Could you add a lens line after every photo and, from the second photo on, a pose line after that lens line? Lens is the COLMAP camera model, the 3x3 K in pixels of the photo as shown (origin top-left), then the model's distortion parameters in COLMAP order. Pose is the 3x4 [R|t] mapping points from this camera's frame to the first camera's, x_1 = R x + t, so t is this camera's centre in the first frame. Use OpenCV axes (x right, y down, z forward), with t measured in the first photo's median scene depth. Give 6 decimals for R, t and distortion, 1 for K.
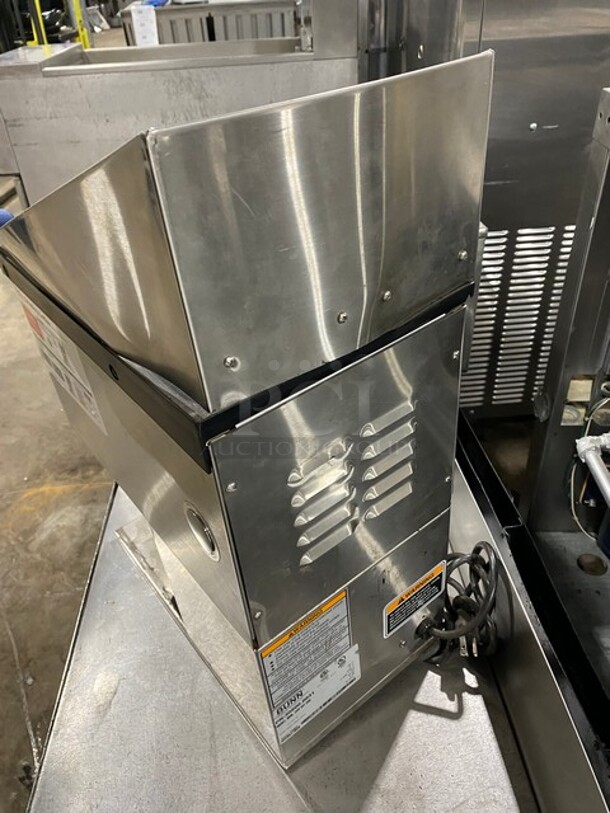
lens RADIAL K [[610.3, 0, 305.0], [0, 610.3, 406.5], [0, 0, 1]] dist [-0.002170, -0.002566]
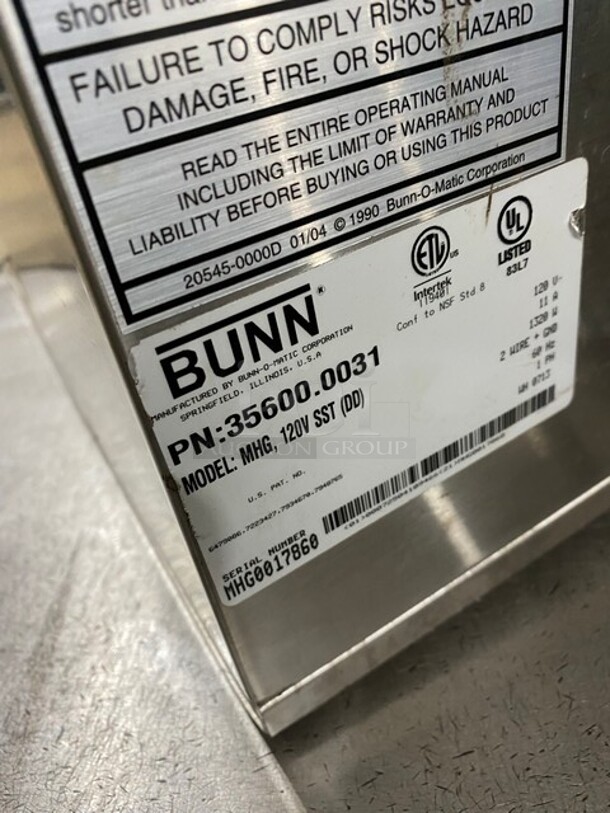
lens RADIAL K [[610.3, 0, 305.0], [0, 610.3, 406.5], [0, 0, 1]] dist [-0.002170, -0.002566]
pose [[0.990587, 0.011316, -0.136419, 0.017141], [-0.014701, 0.999608, -0.023826, 0.465589], [0.136096, 0.025608, 0.990365, 0.750423]]
